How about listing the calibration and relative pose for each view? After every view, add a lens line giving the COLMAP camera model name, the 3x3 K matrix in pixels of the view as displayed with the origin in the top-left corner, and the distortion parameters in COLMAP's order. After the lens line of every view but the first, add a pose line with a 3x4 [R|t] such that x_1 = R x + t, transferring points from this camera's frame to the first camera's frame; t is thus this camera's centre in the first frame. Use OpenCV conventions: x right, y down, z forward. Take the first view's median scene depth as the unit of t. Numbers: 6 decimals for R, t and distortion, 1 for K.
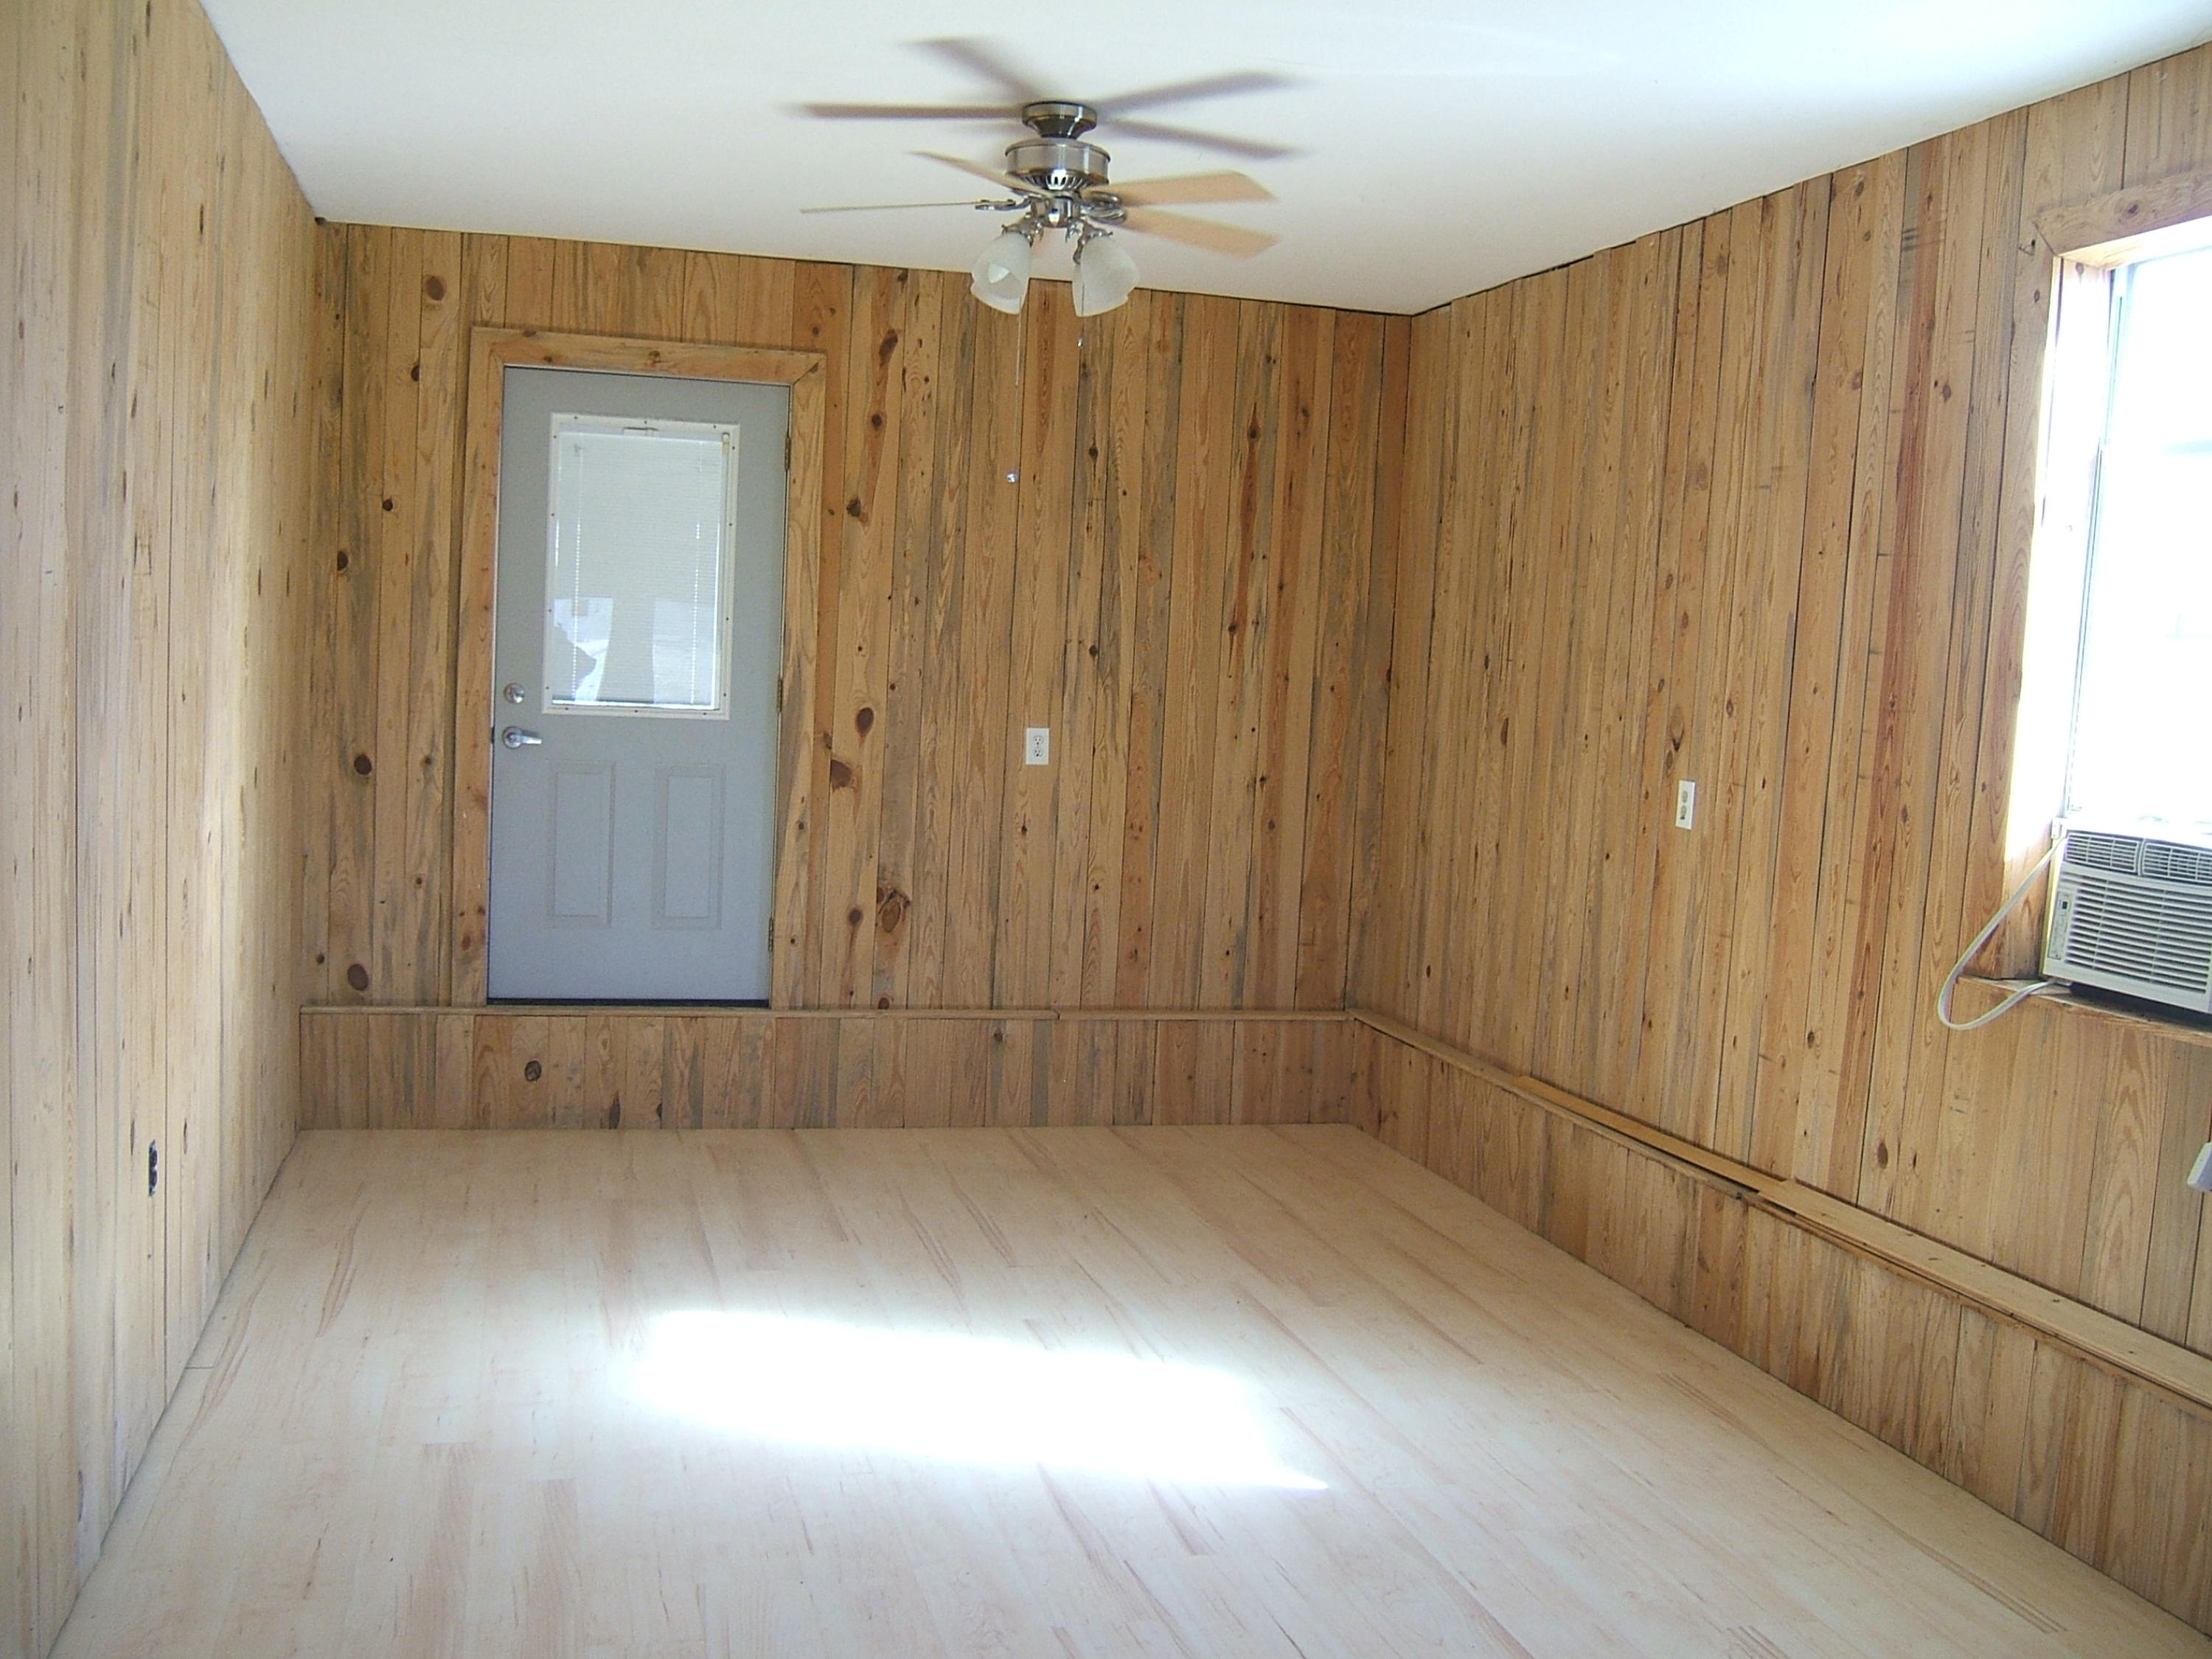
lens RADIAL K [[2144.2, 0, 1096.8], [0, 2144.2, 837.2], [0, 0, 1]] dist [-0.088259, 0.000000]
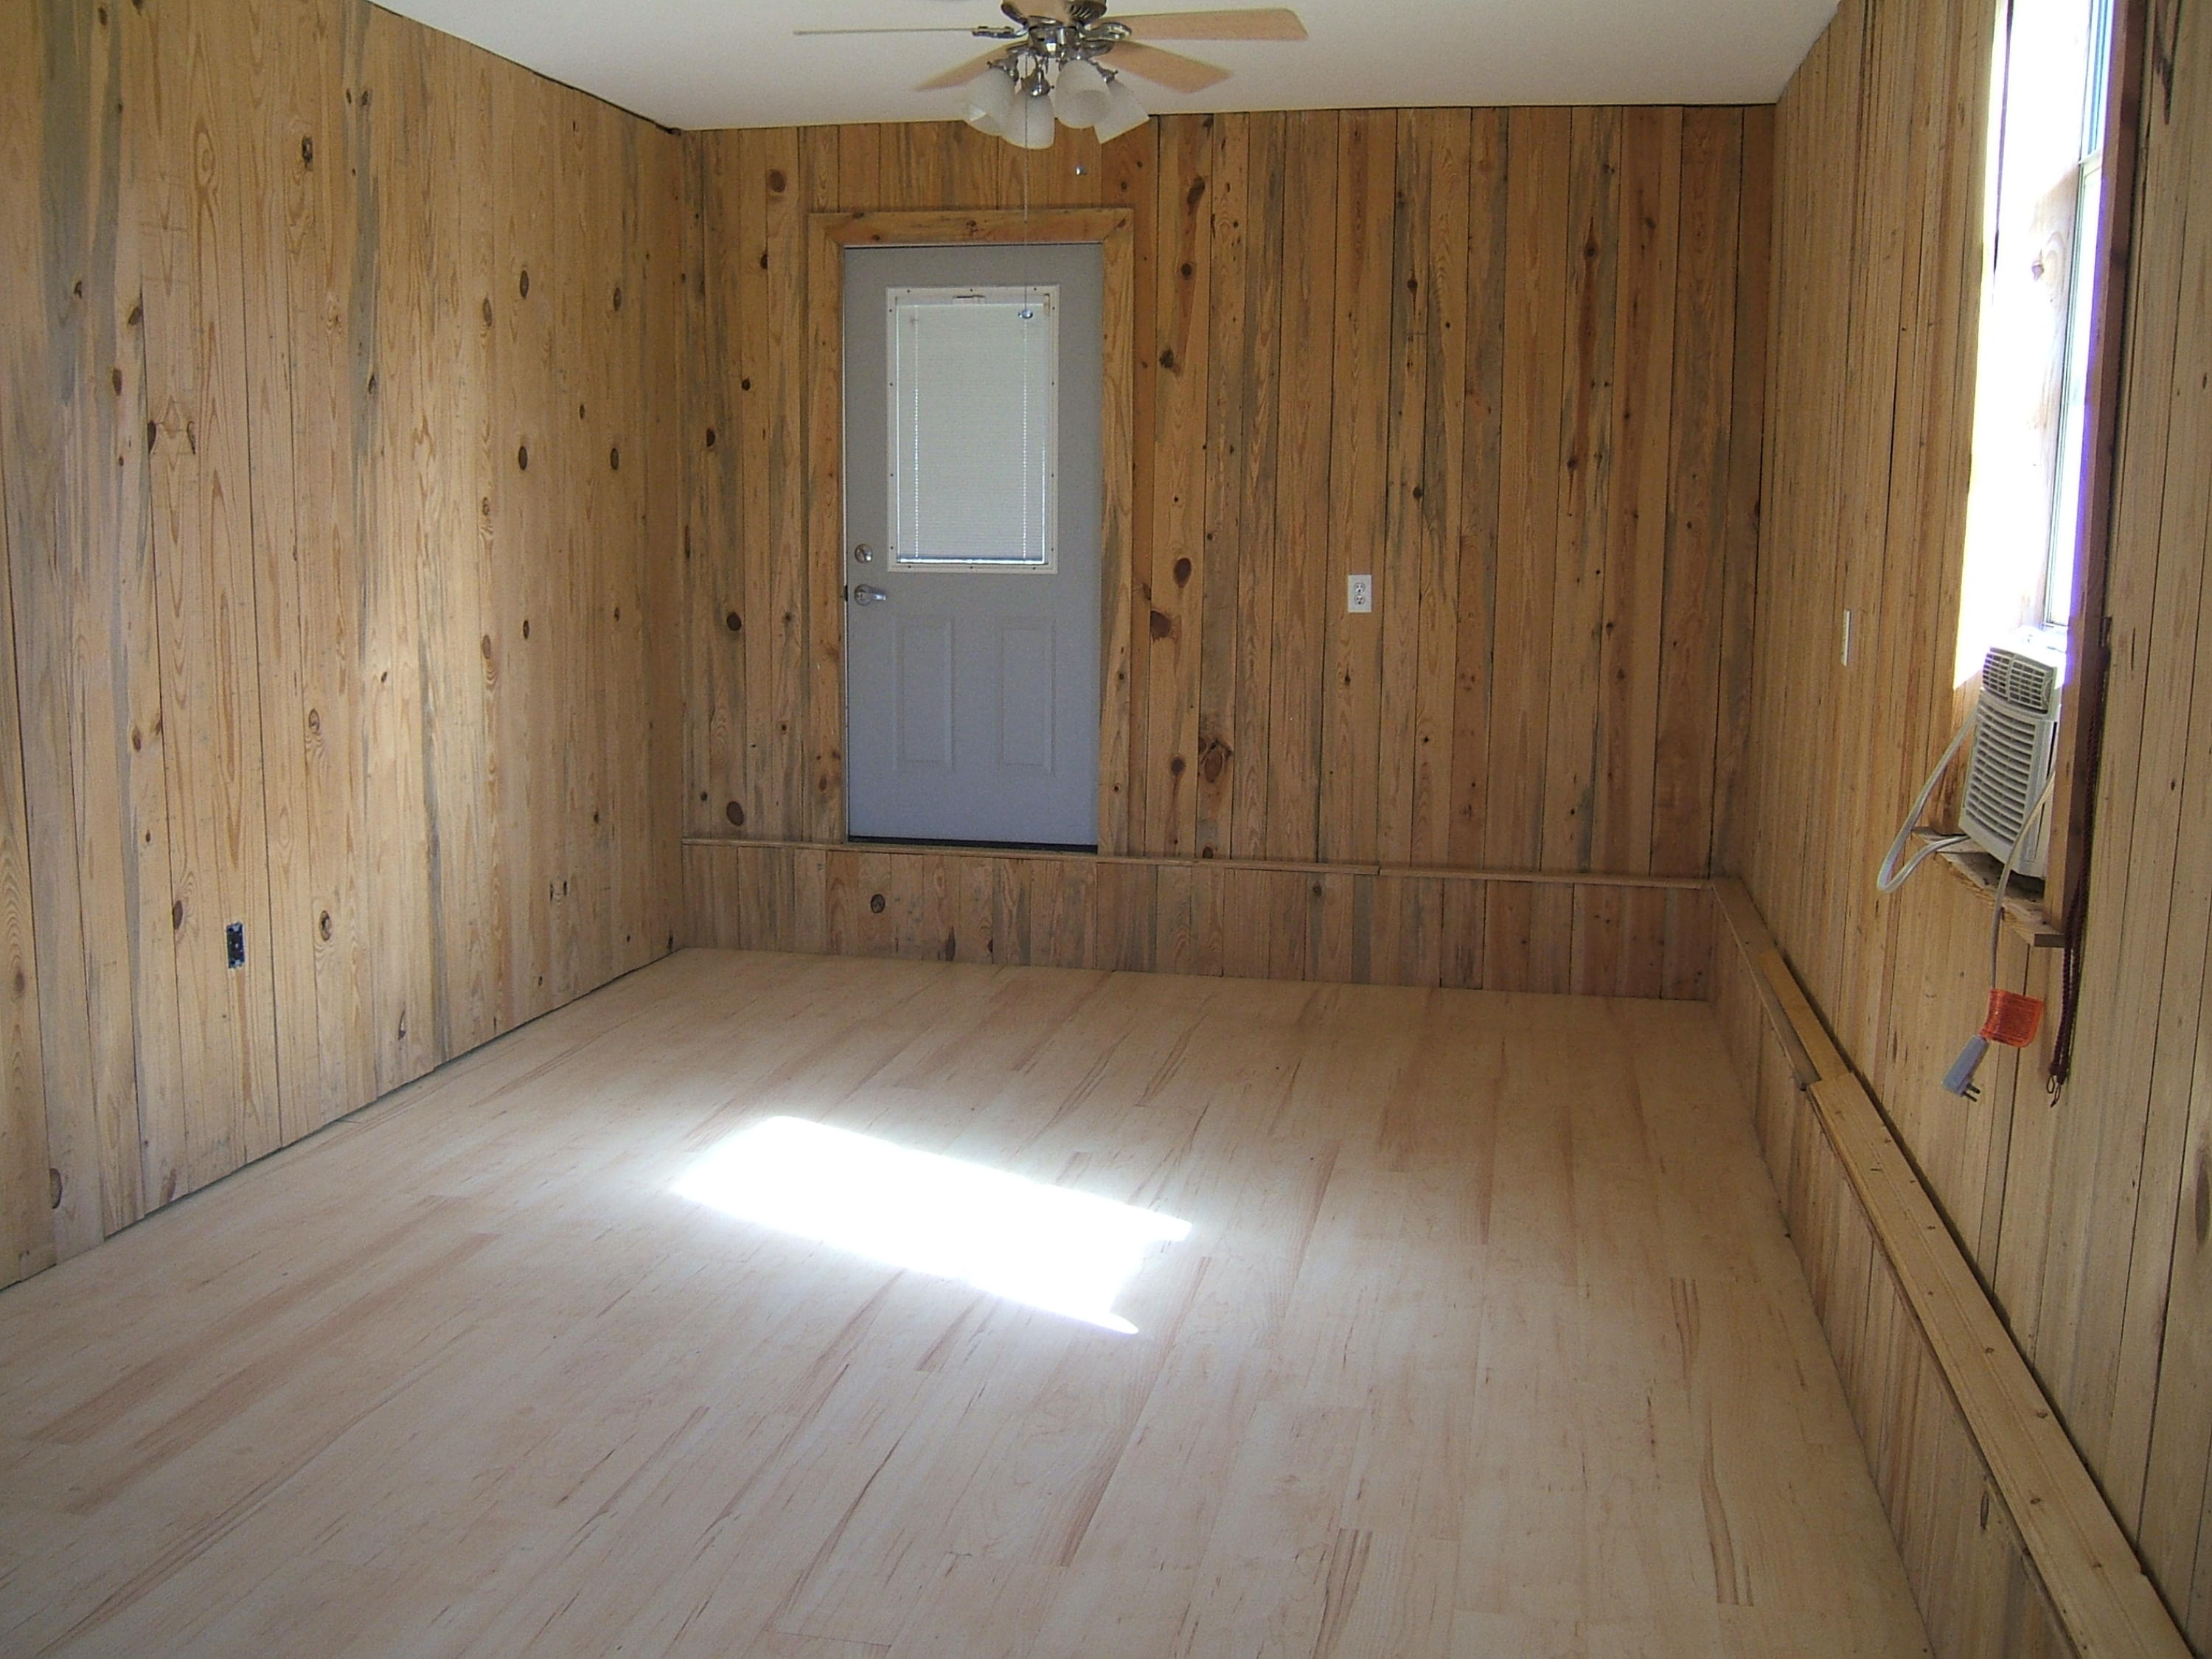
lens RADIAL K [[2144.2, 0, 1097.8], [0, 2144.2, 831.6], [0, 0, 1]] dist [-0.088259, 0.000000]
pose [[0.896478, 0.026755, -0.442281, 0.309309], [-0.003683, 0.998591, 0.052943, 0.014935], [0.443074, -0.045833, 0.895313, 0.076304]]
